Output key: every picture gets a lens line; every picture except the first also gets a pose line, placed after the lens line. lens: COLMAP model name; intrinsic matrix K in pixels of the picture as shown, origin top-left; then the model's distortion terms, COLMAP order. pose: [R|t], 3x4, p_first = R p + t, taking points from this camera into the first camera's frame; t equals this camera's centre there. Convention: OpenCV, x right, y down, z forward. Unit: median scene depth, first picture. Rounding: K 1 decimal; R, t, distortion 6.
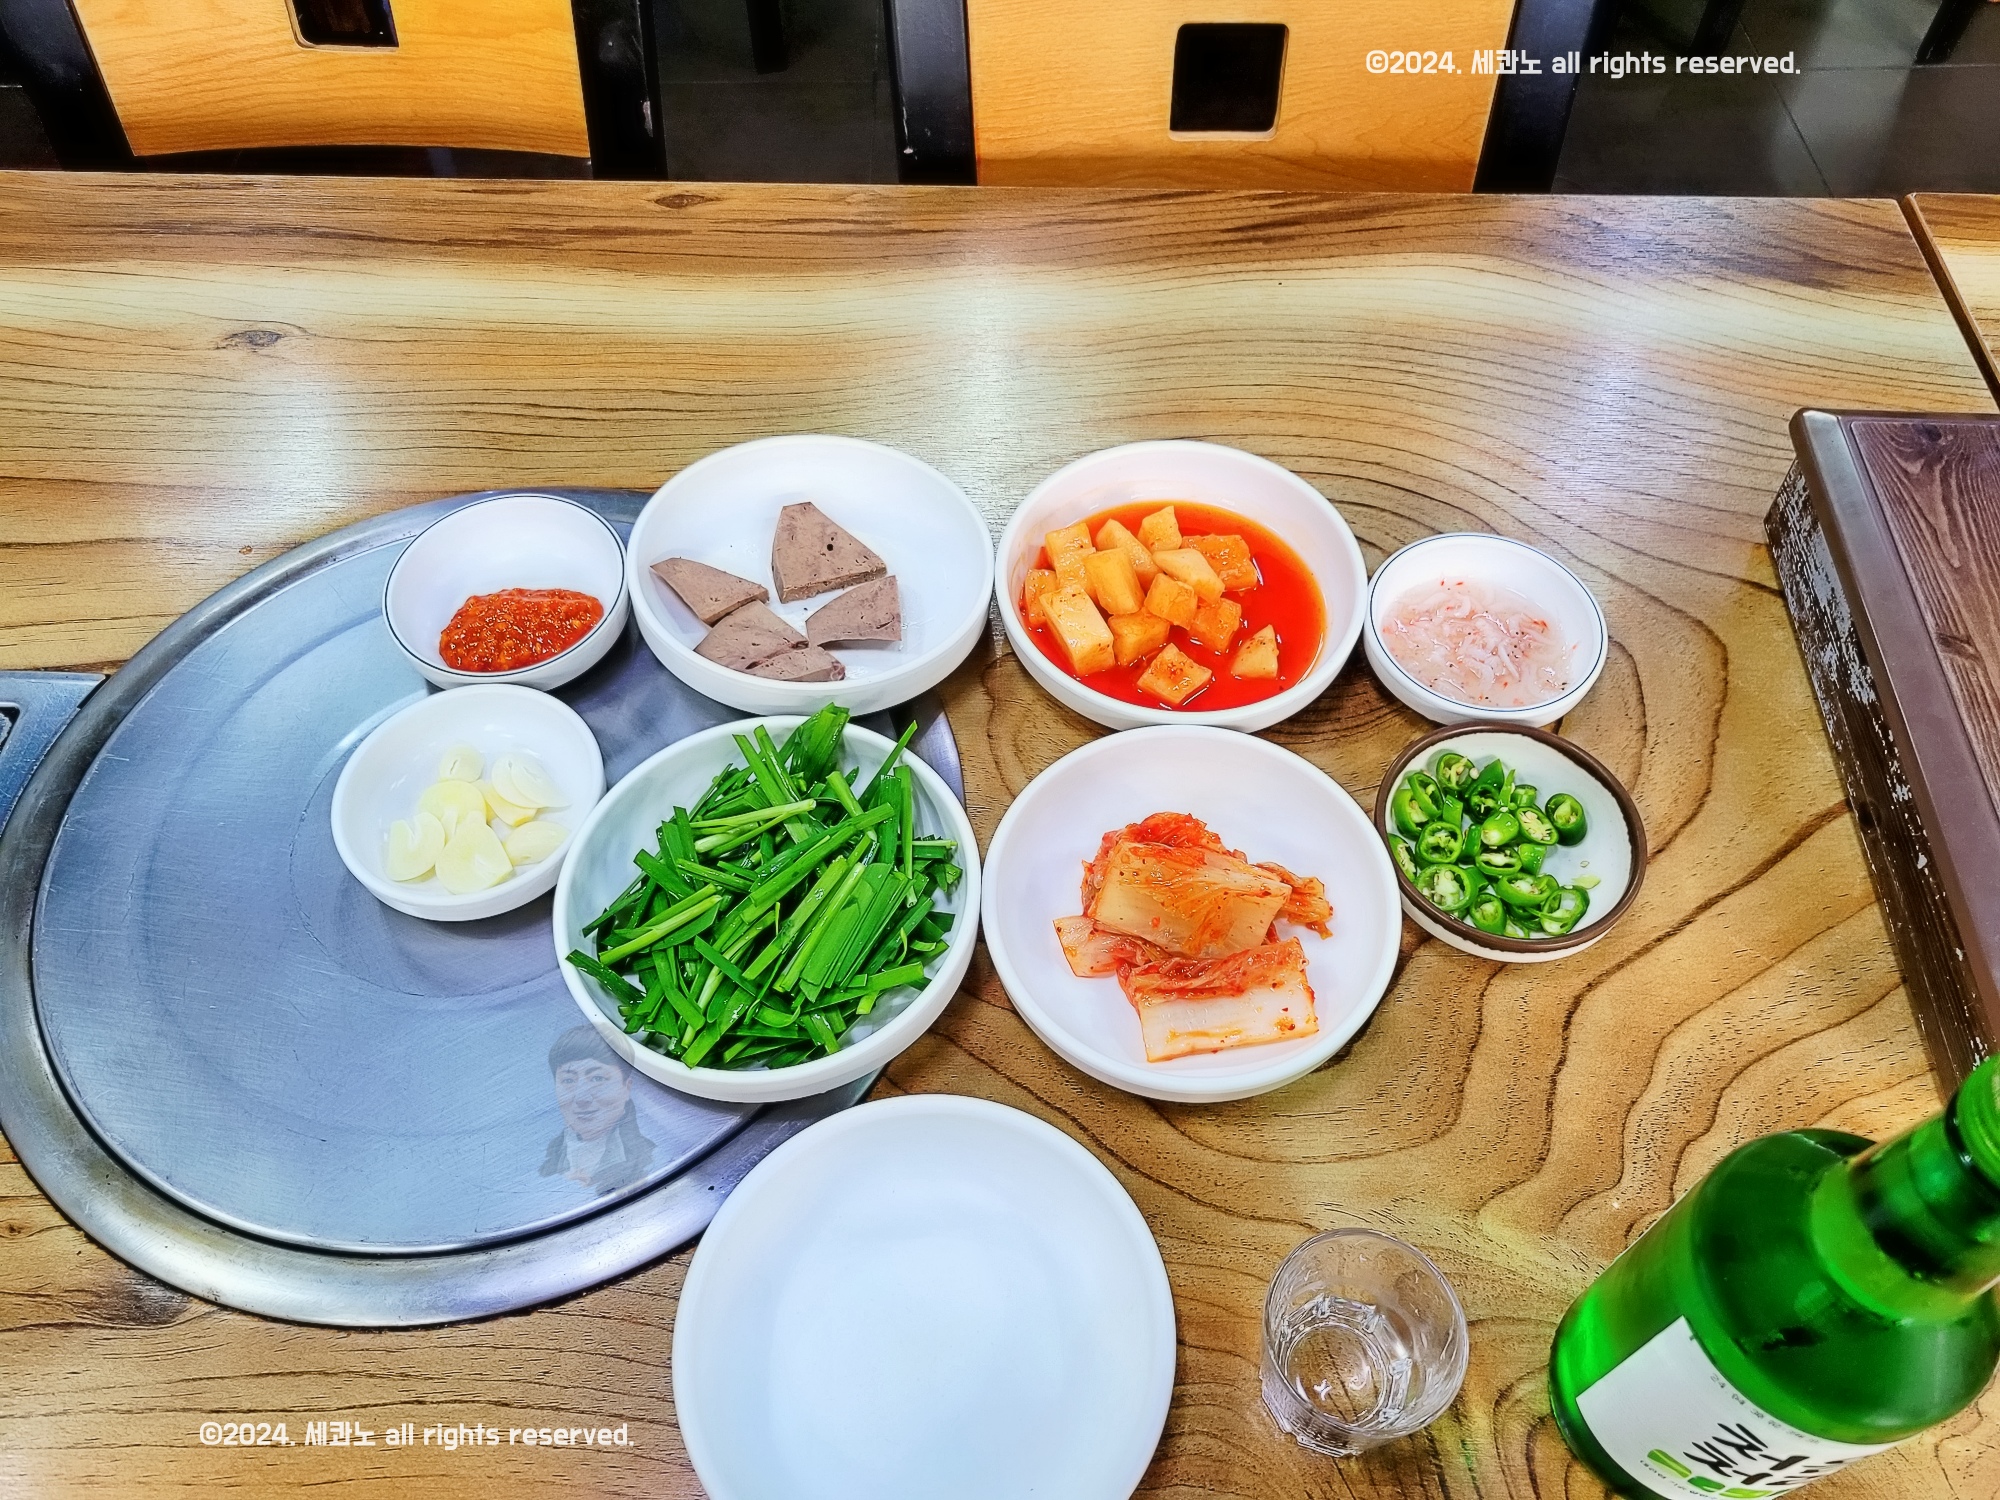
lens RADIAL K [[1504.0, 0, 1009.5], [0, 1504.0, 749.2], [0, 0, 1]] dist [-0.021981, -0.002824]
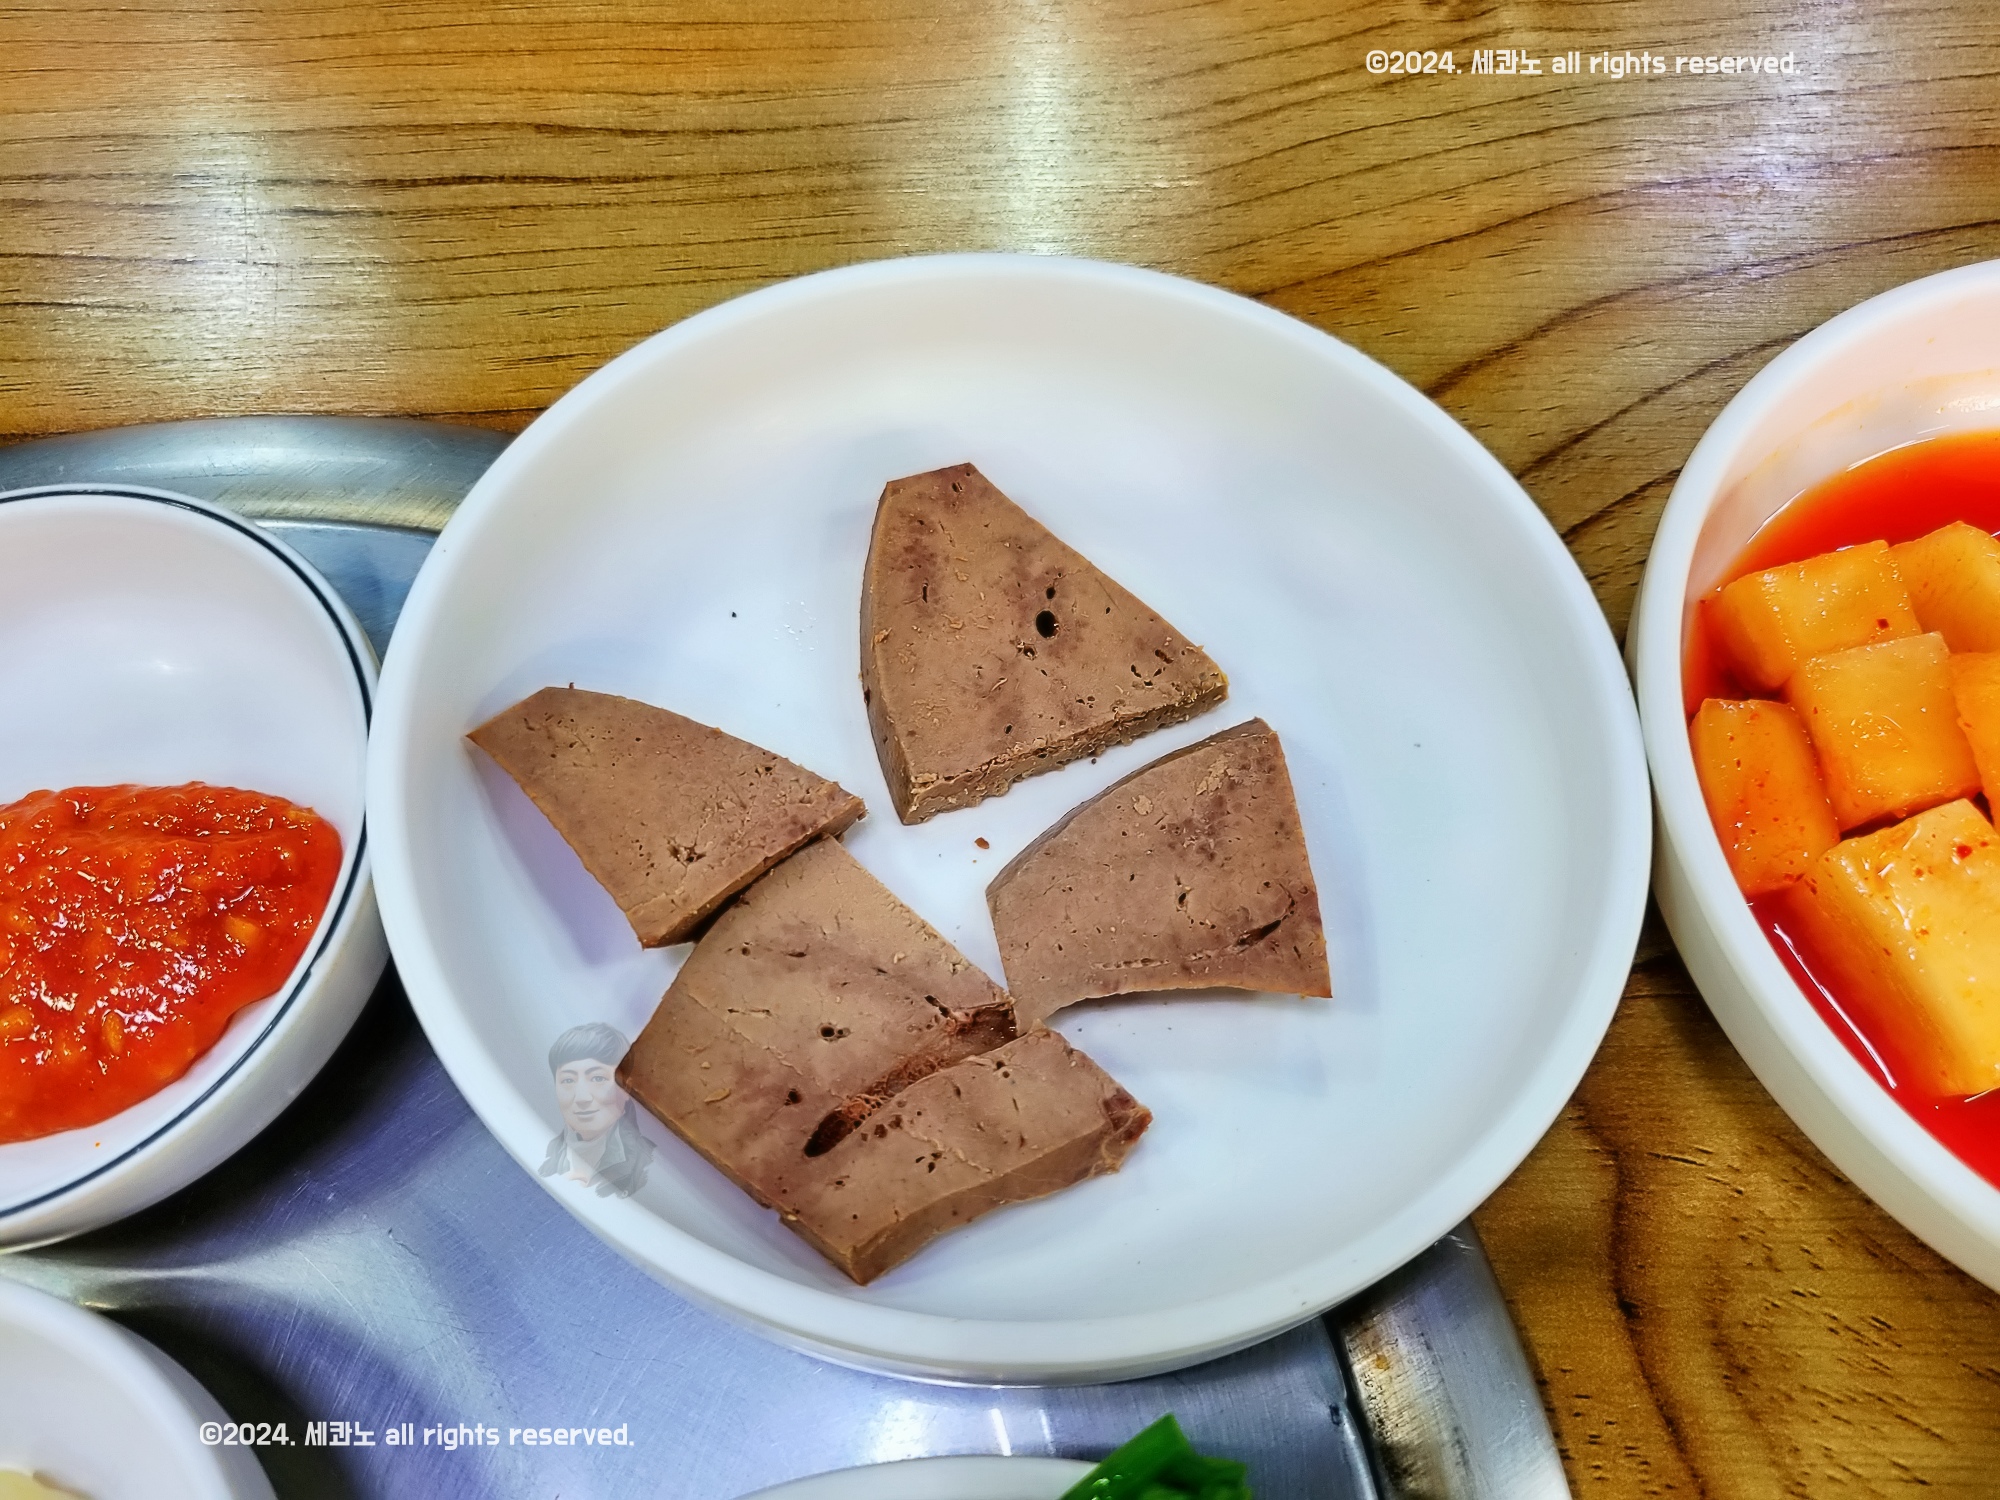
lens RADIAL K [[1504.0, 0, 988.3], [0, 1504.0, 754.3], [0, 0, 1]] dist [-0.021981, -0.002824]
pose [[0.999313, -0.016083, -0.033391, -0.120288], [0.021191, 0.987089, 0.158766, -0.156297], [0.030407, -0.159365, 0.986751, 0.677636]]
